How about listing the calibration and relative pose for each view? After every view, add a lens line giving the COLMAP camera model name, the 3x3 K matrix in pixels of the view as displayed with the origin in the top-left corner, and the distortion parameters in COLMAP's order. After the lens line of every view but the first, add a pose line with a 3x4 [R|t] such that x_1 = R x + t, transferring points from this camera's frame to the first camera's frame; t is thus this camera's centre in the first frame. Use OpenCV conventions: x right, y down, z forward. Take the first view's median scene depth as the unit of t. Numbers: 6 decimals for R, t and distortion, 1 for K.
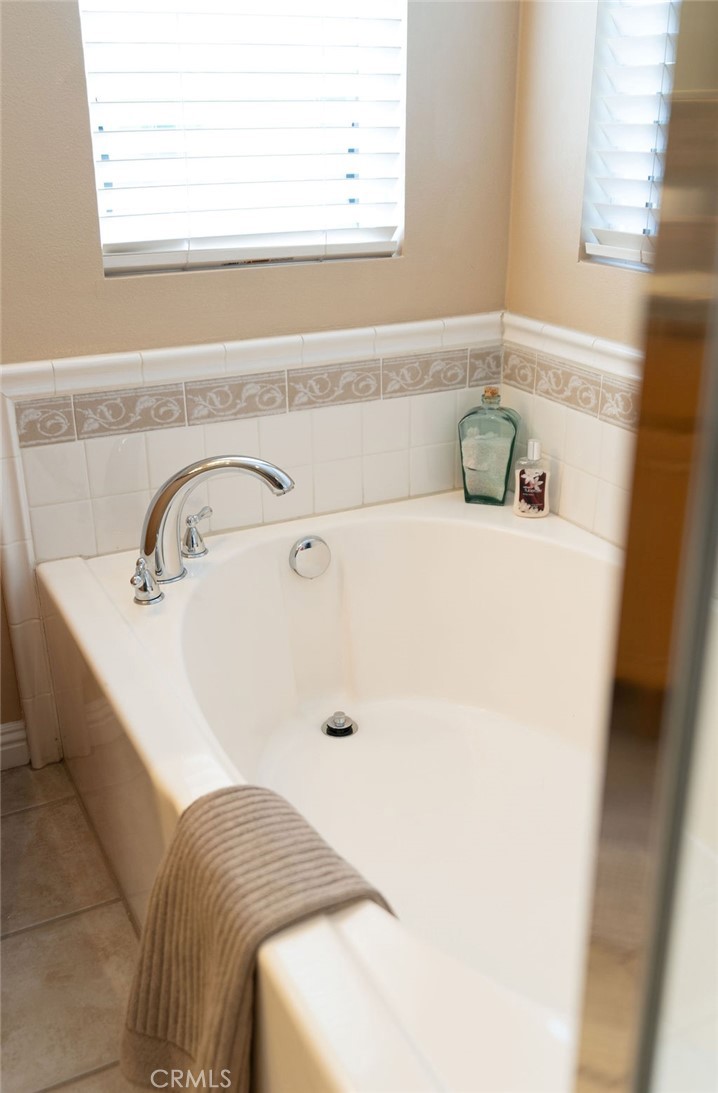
lens RADIAL K [[1069.4, 0, 359.0], [0, 1069.4, 546.5], [0, 0, 1]] dist [0.010839, 0.005799]
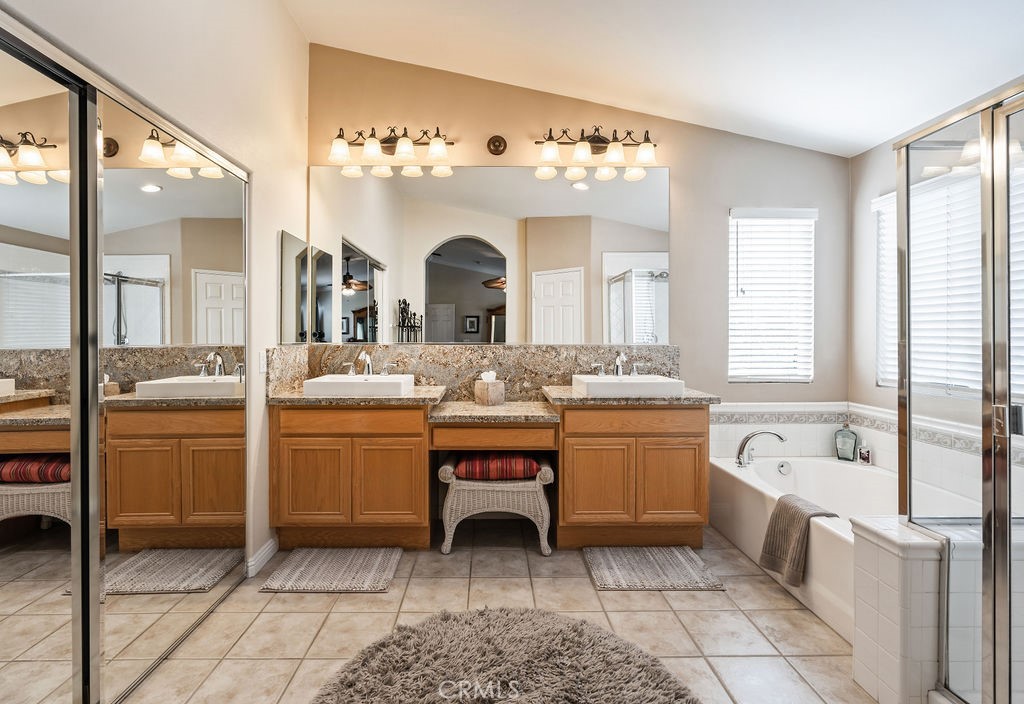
lens RADIAL K [[481.3, 0, 493.9], [0, 481.3, 332.4], [0, 0, 1]] dist [-0.009332, 0.005793]
pose [[0.899331, 0.005424, -0.437235, -0.209960], [-0.173297, 0.922464, -0.345003, 0.293693], [0.401462, 0.386044, 0.830541, -0.779739]]
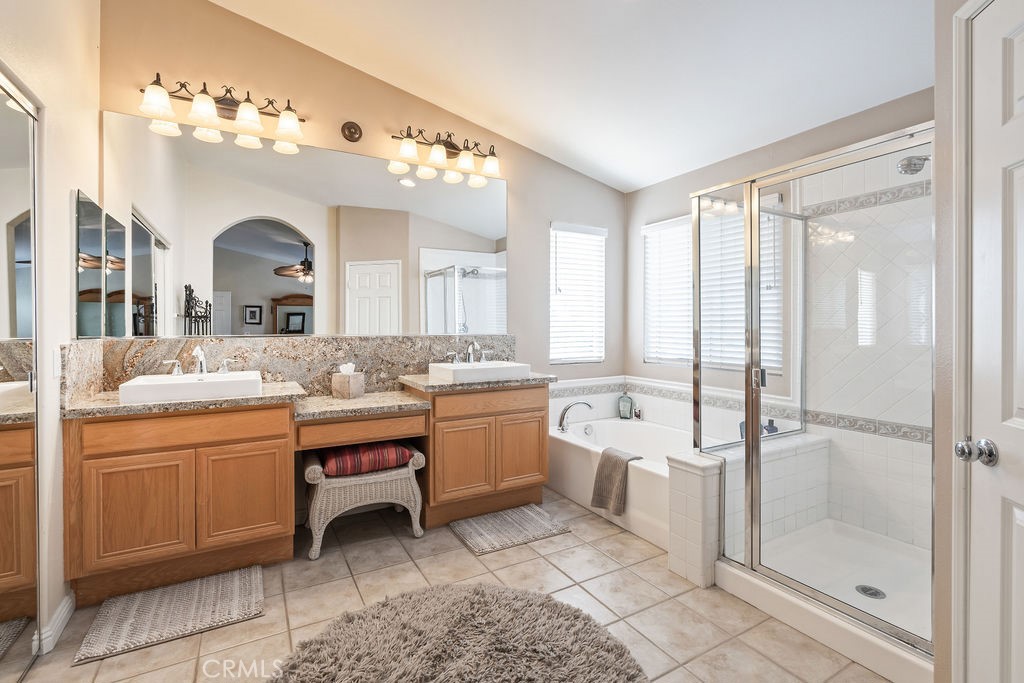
lens RADIAL K [[465.6, 0, 510.8], [0, 465.6, 324.9], [0, 0, 1]] dist [-0.000514, 0.000571]
pose [[0.998585, 0.005015, 0.052946, -0.456269], [0.015678, 0.923547, -0.383166, 0.330711], [-0.050819, 0.383453, 0.922161, -0.863857]]
